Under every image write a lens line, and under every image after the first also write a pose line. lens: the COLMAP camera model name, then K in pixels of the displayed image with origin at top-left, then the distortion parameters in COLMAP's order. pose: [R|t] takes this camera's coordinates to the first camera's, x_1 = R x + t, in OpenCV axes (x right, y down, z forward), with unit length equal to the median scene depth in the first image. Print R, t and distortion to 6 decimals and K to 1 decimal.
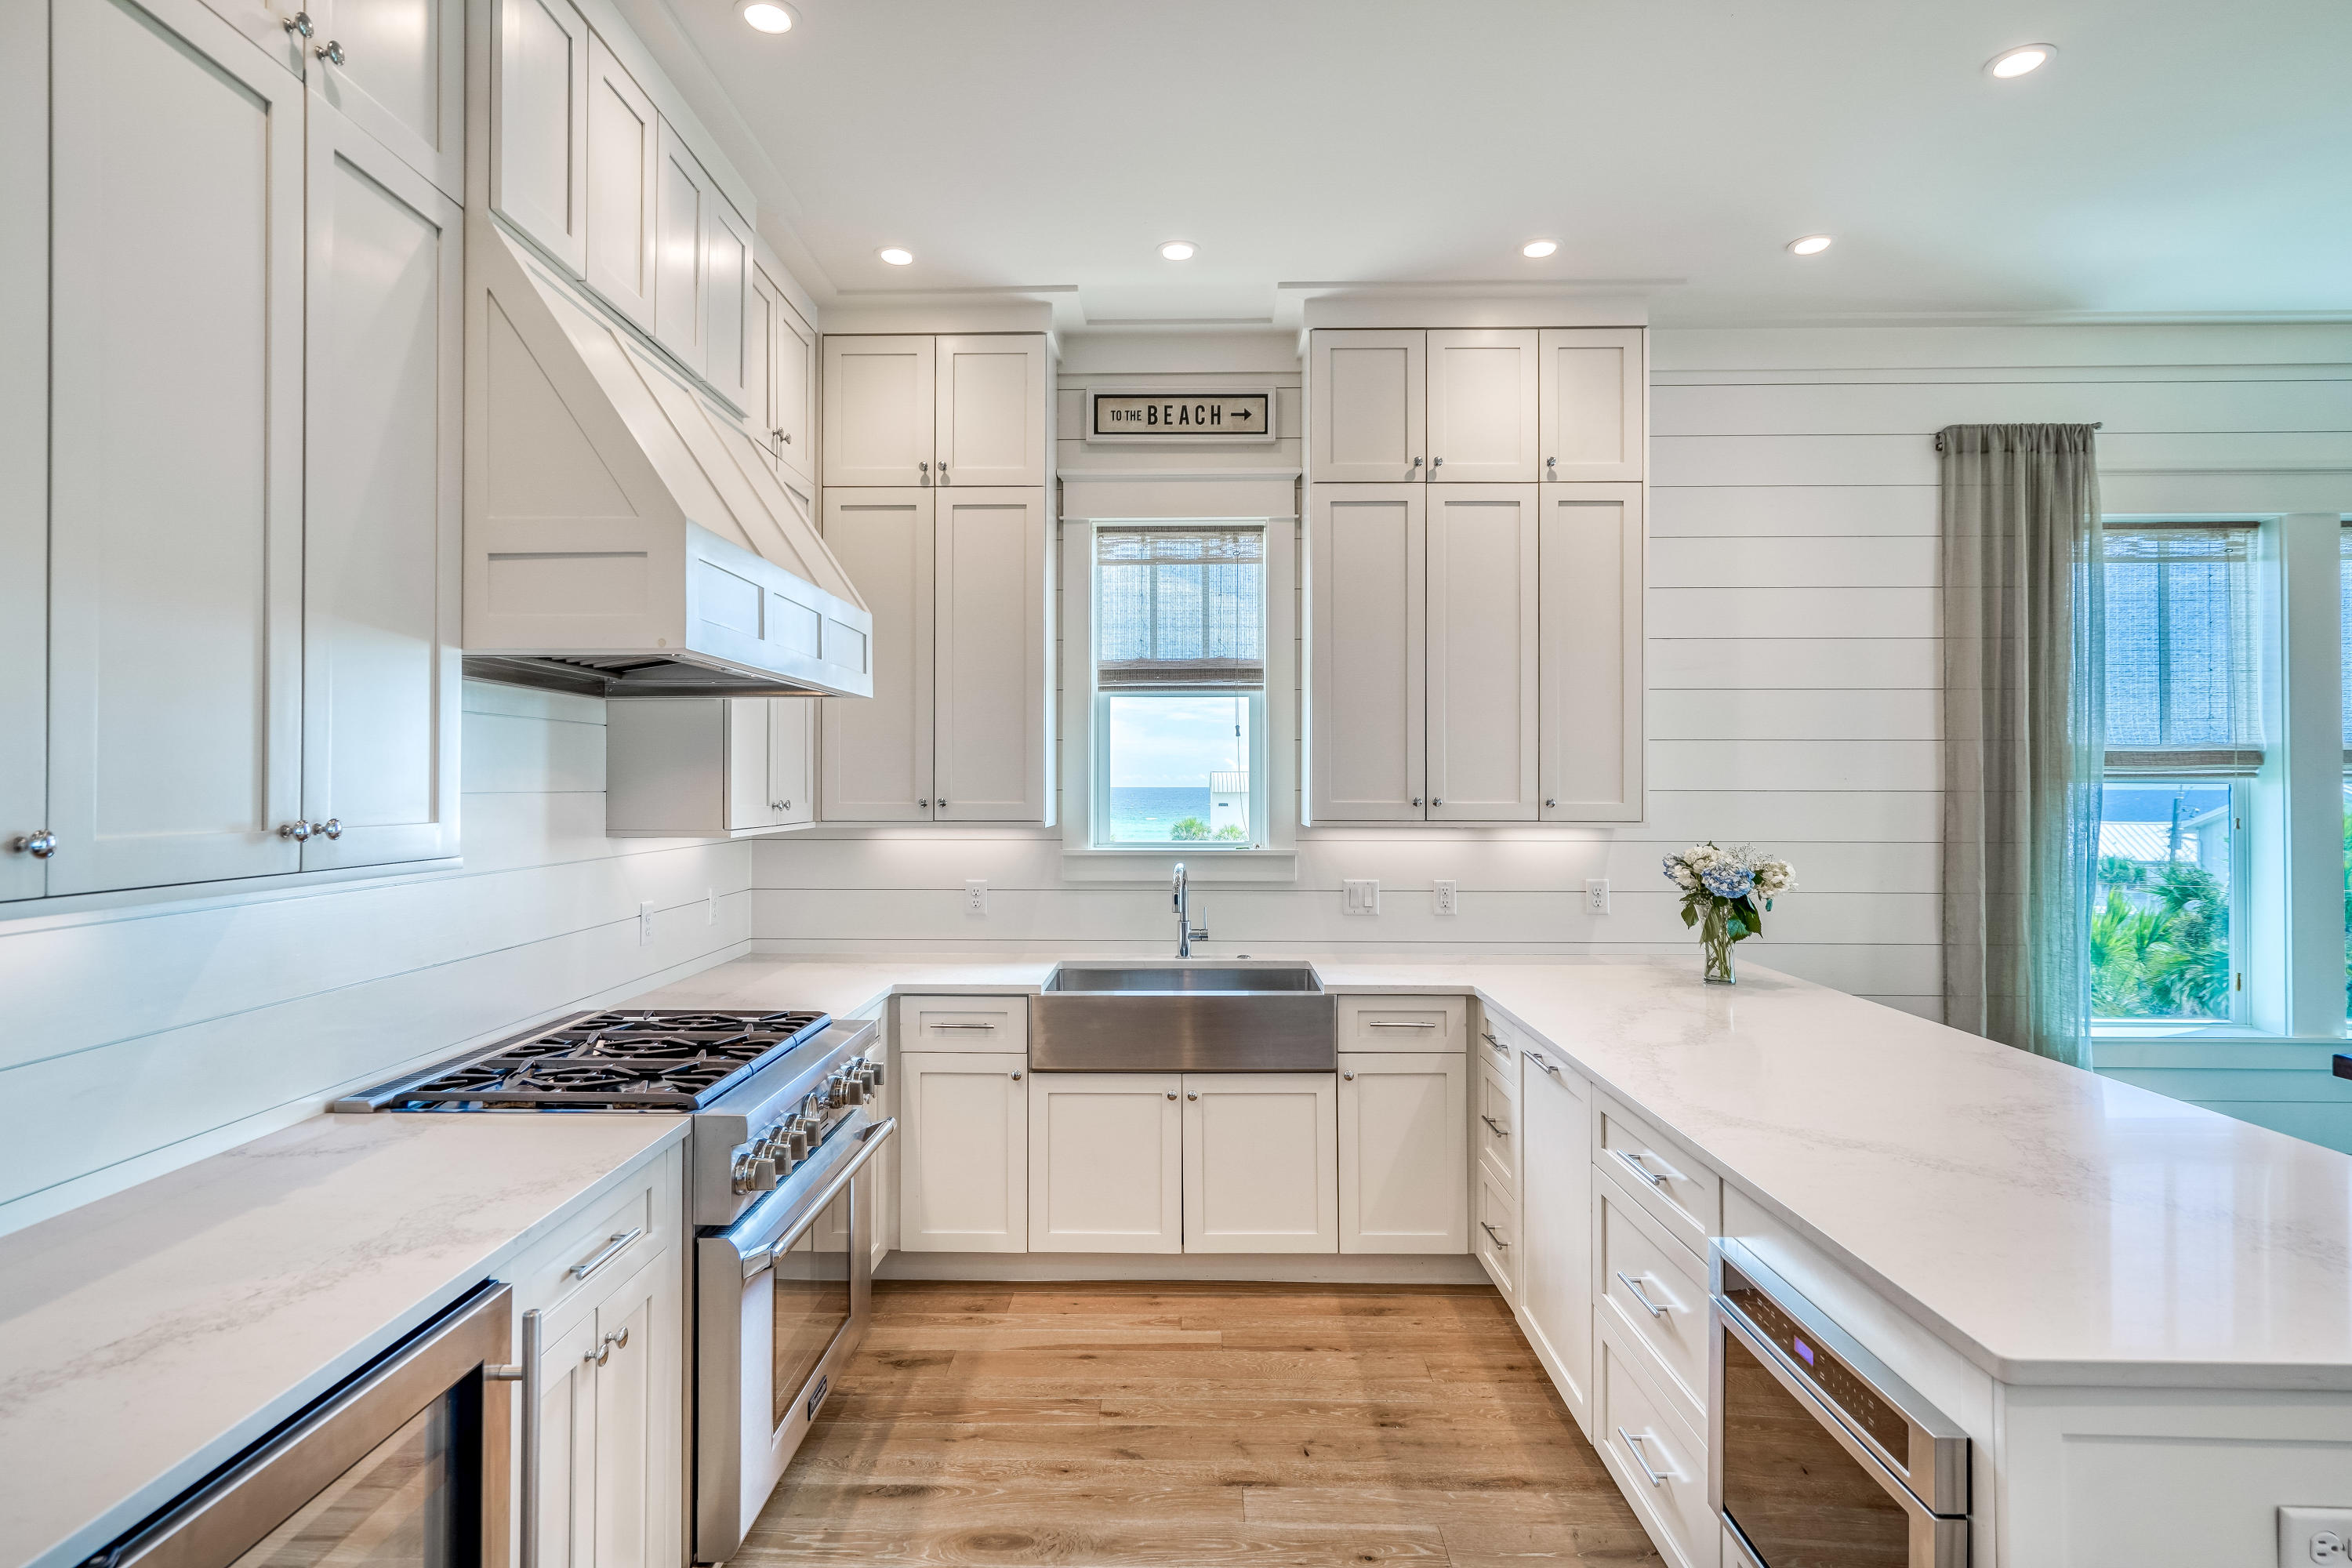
lens RADIAL K [[1271.0, 0, 1165.4], [0, 1271.0, 769.8], [0, 0, 1]] dist [0.005620, 0.002968]
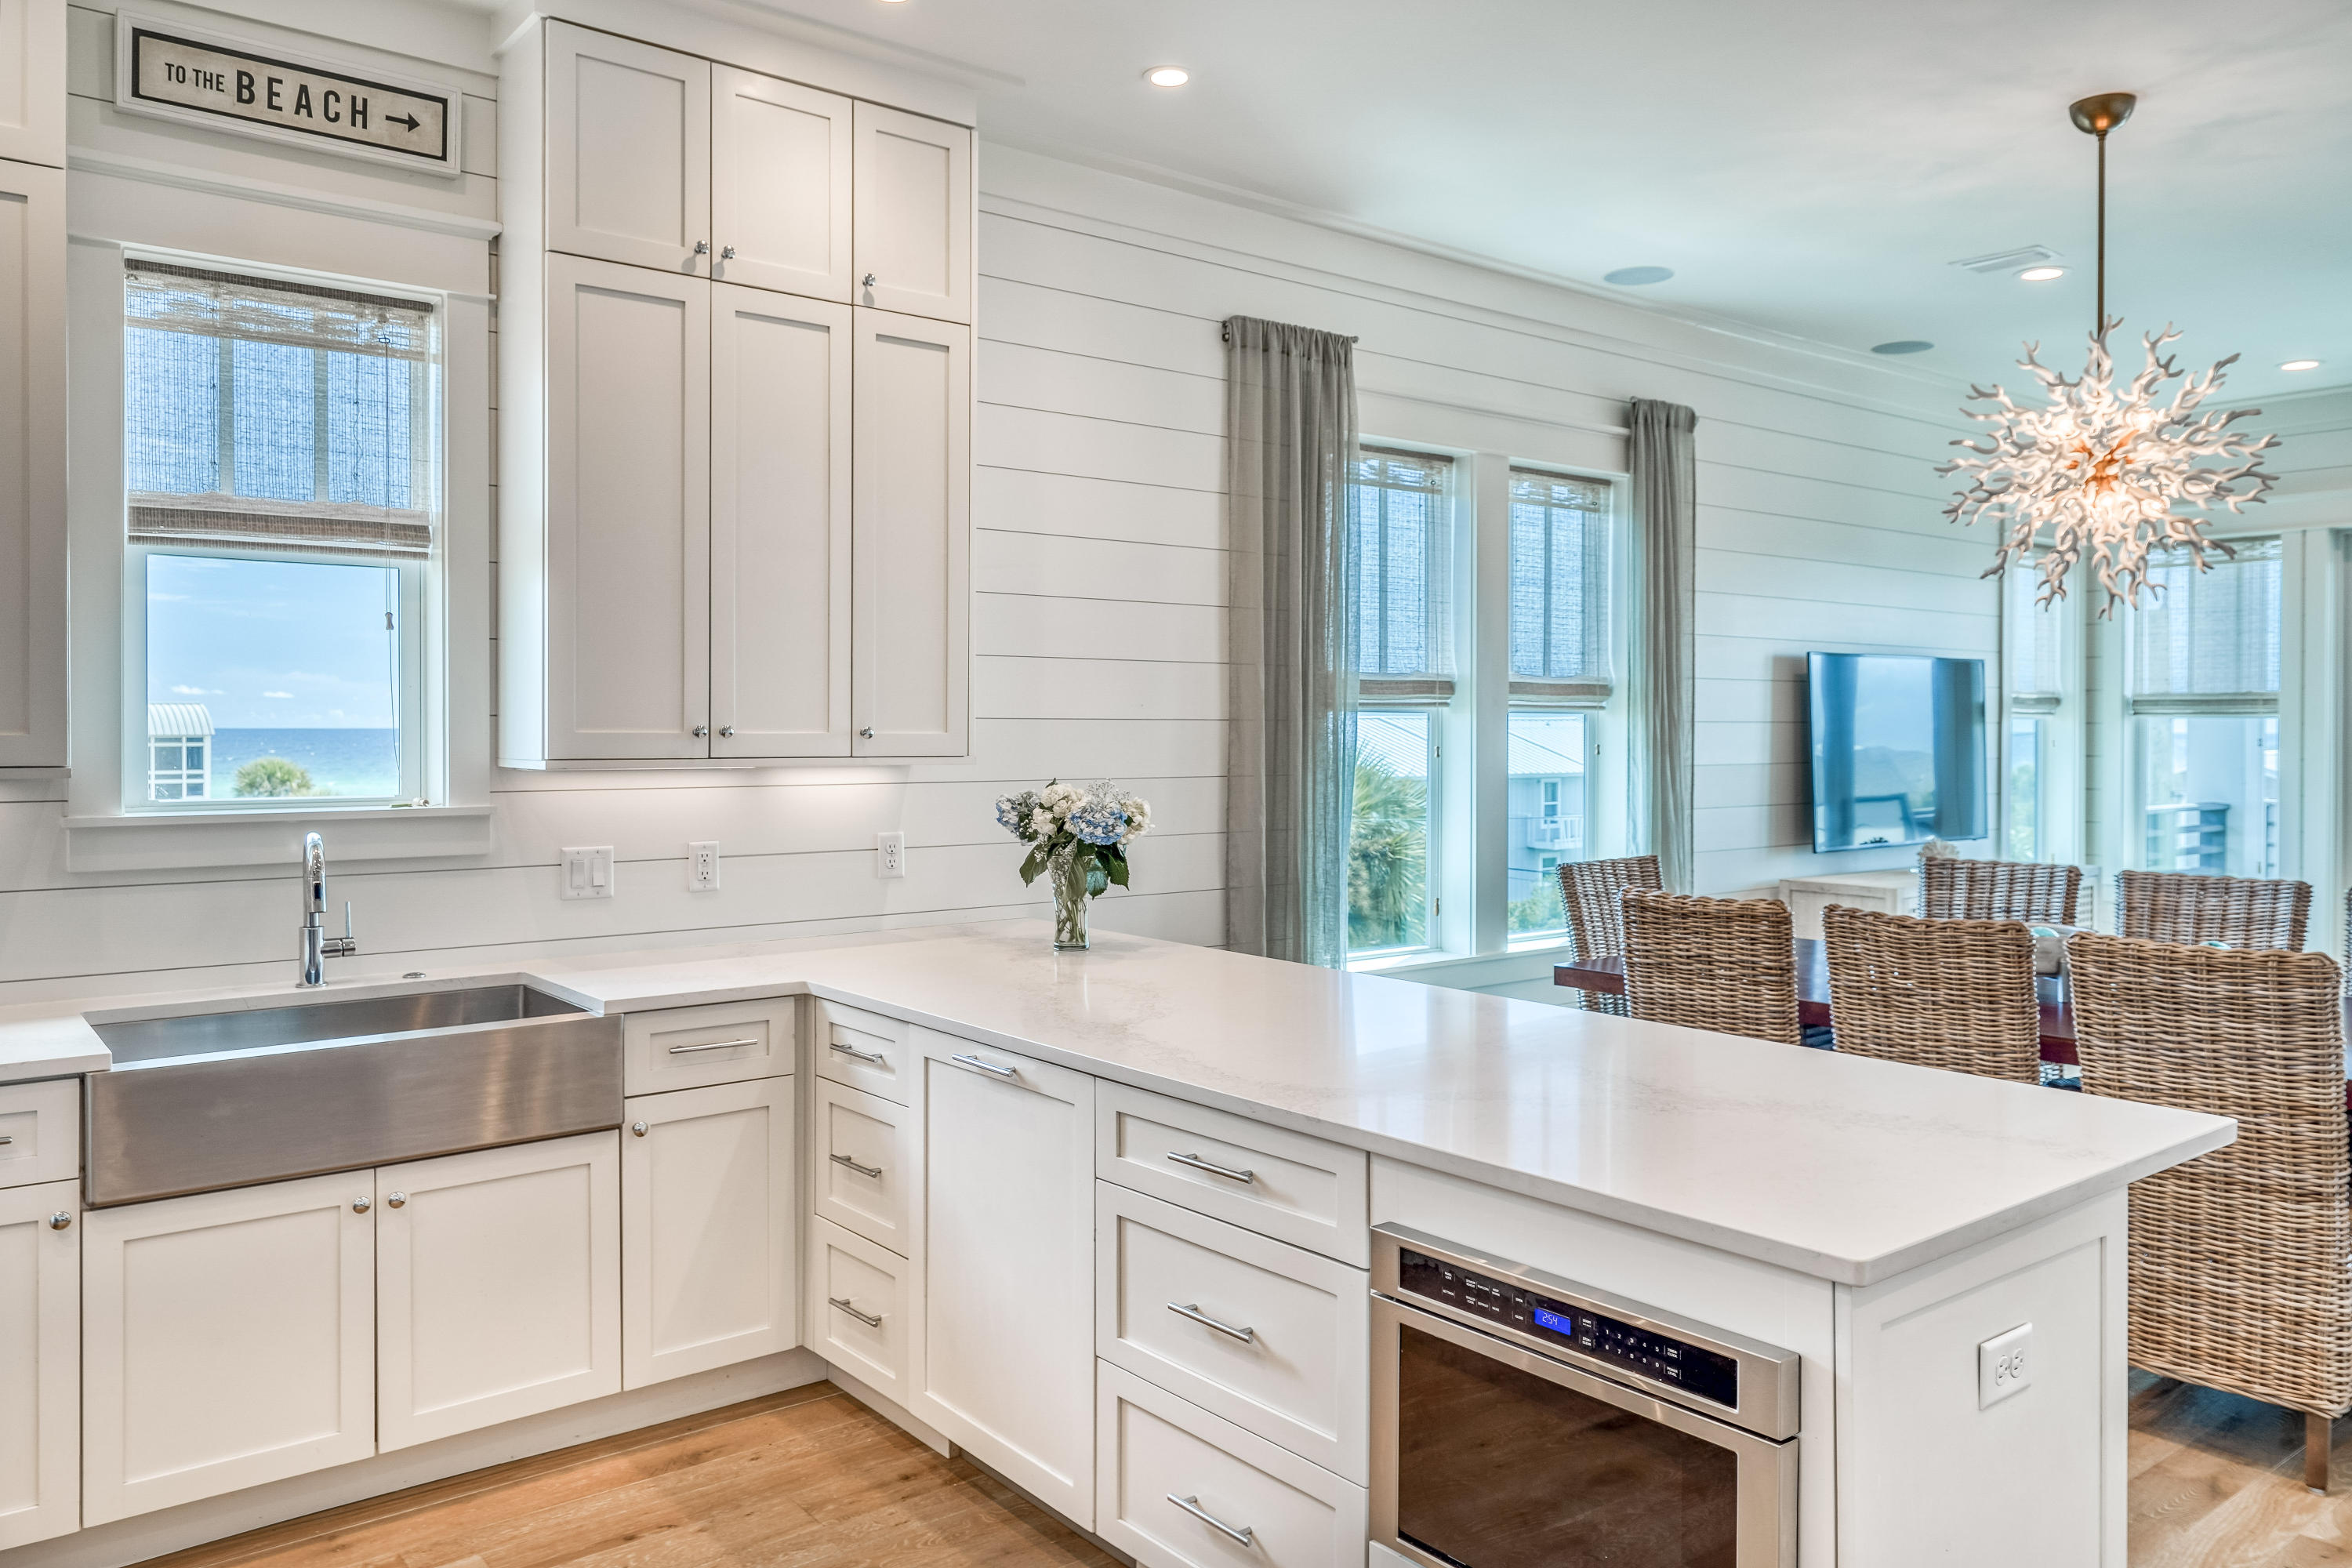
lens RADIAL K [[1690.5, 0, 1153.3], [0, 1690.5, 736.3], [0, 0, 1]] dist [0.020793, -0.021979]
pose [[0.768682, -0.003177, 0.639624, -0.204406], [-0.008531, 0.999848, 0.015218, 0.011107], [-0.639575, -0.017154, 0.768537, 0.112459]]
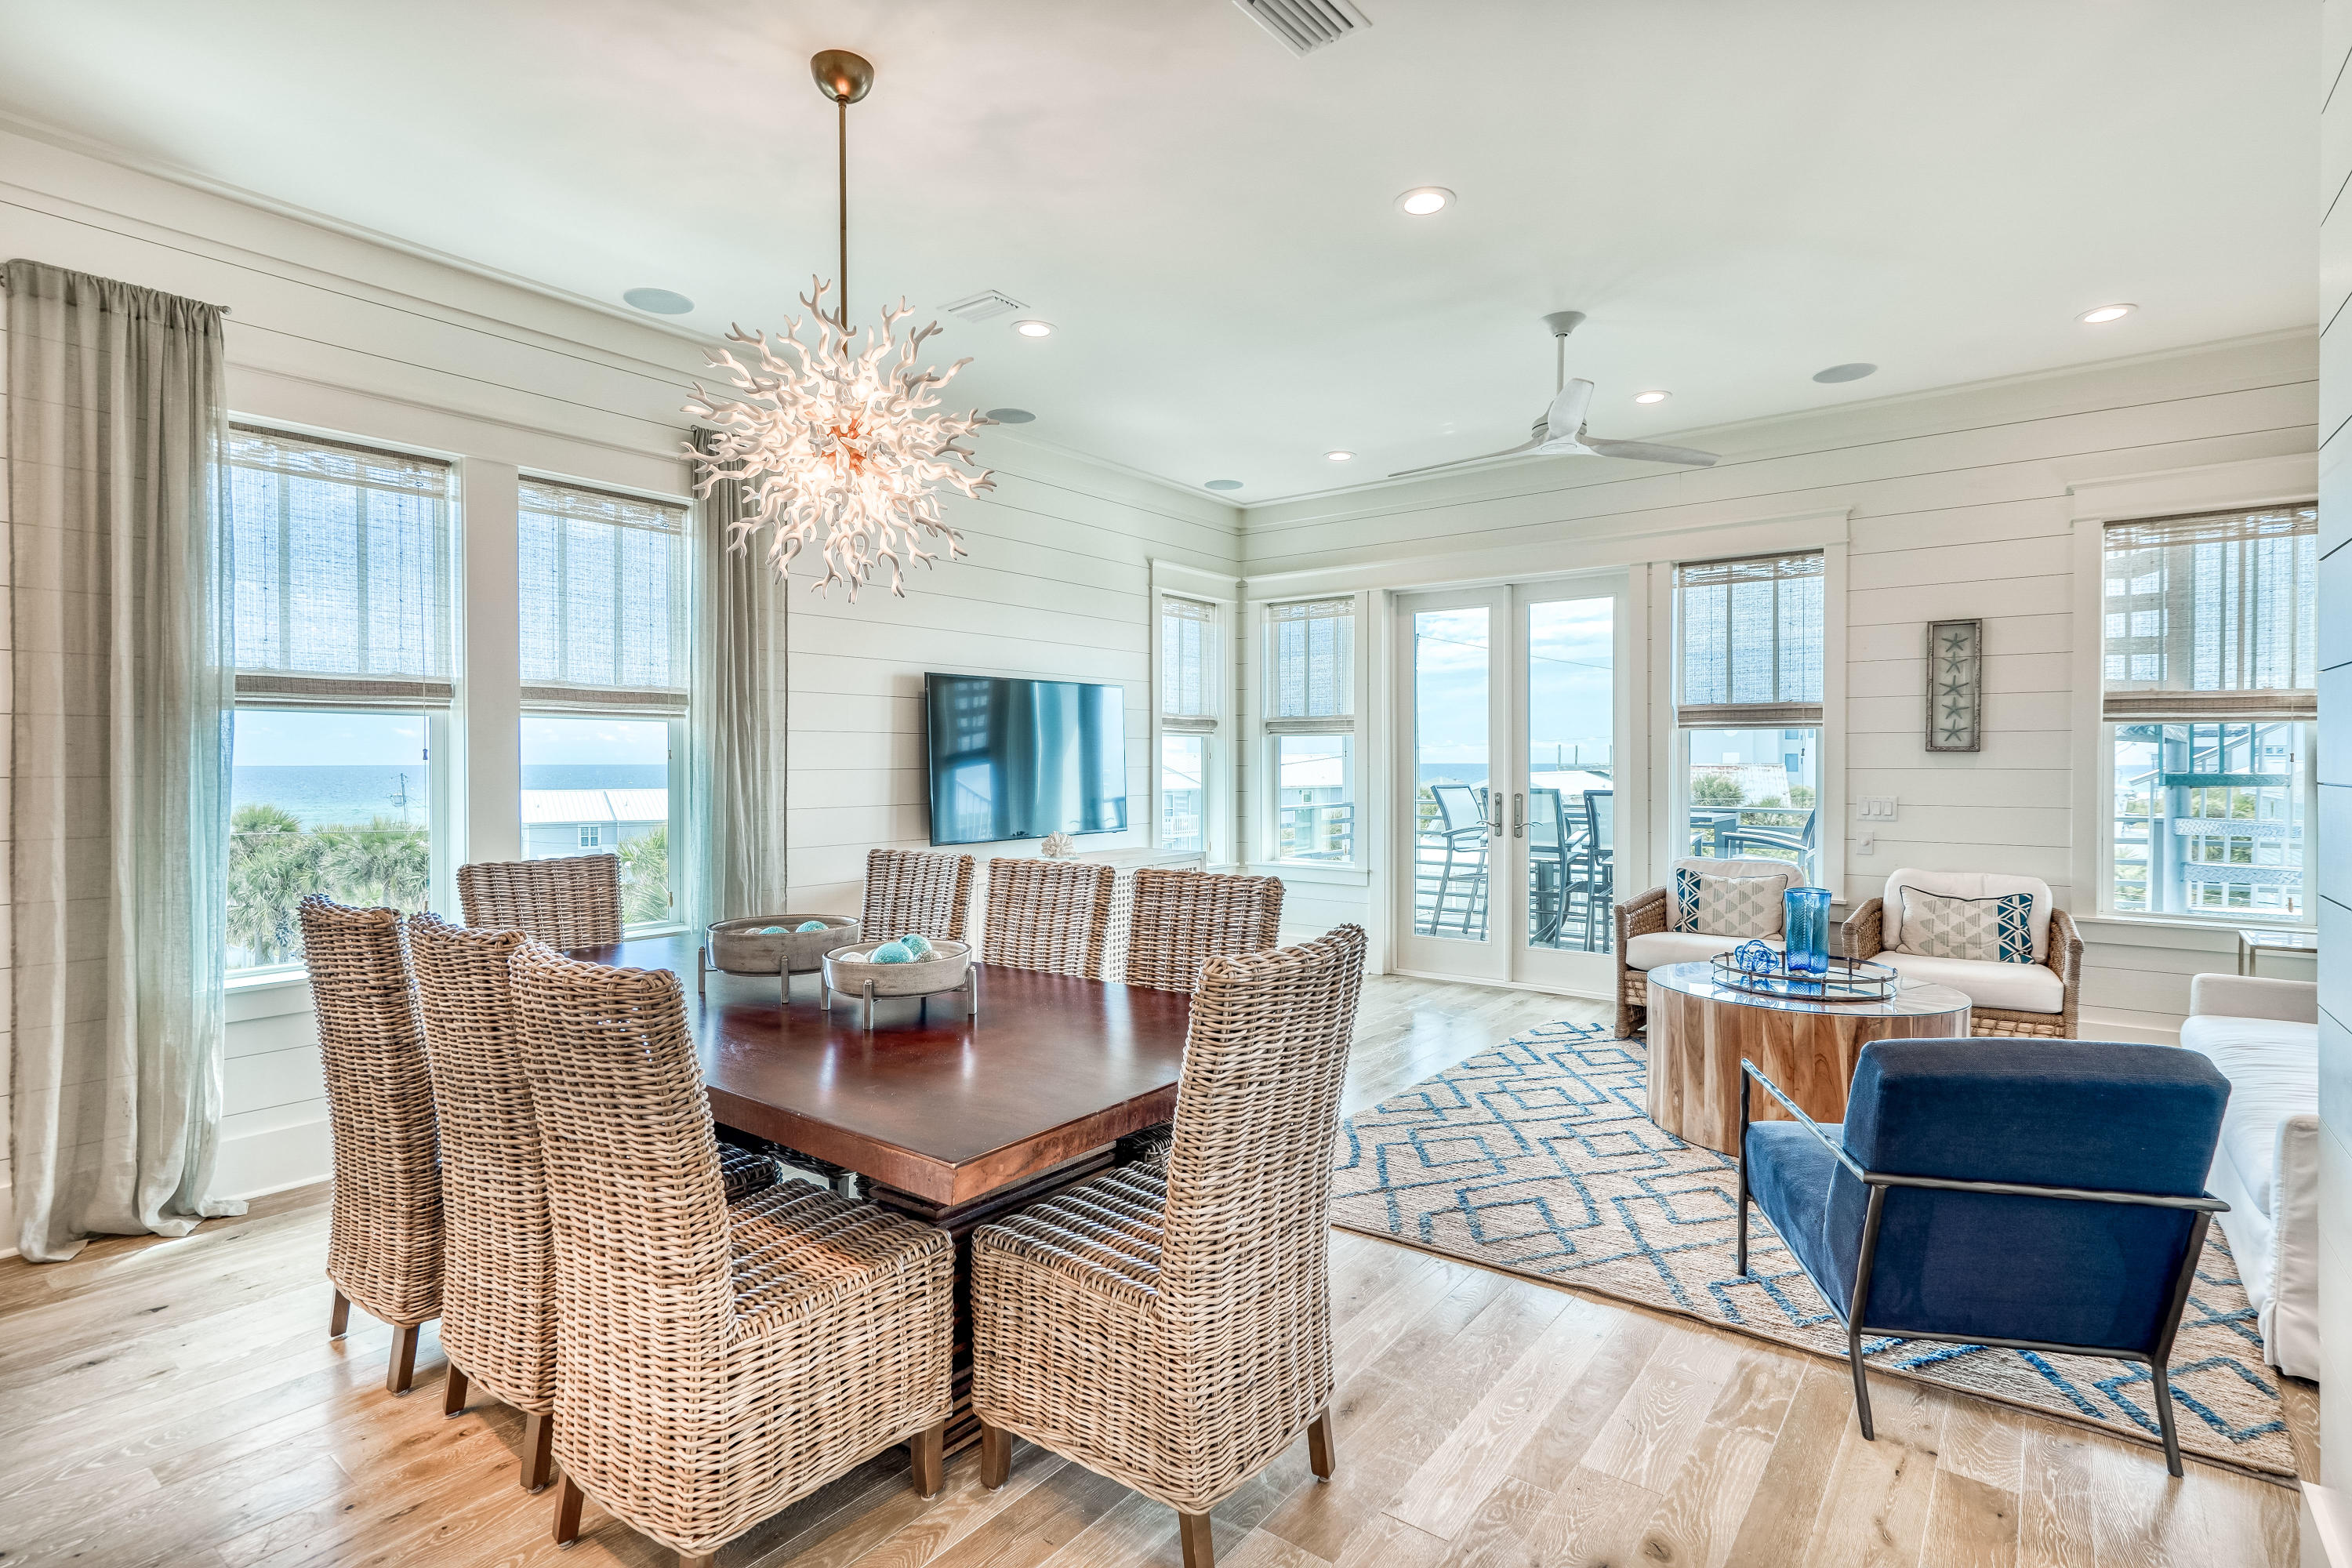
lens RADIAL K [[1122.1, 0, 1197.9], [0, 1122.1, 780.2], [0, 0, 1]] dist [-0.003794, -0.000480]
pose [[0.588531, -0.015064, 0.808335, 0.494537], [-0.005837, 0.999721, 0.022880, 0.039143], [-0.808454, -0.018183, 0.588279, -0.020495]]
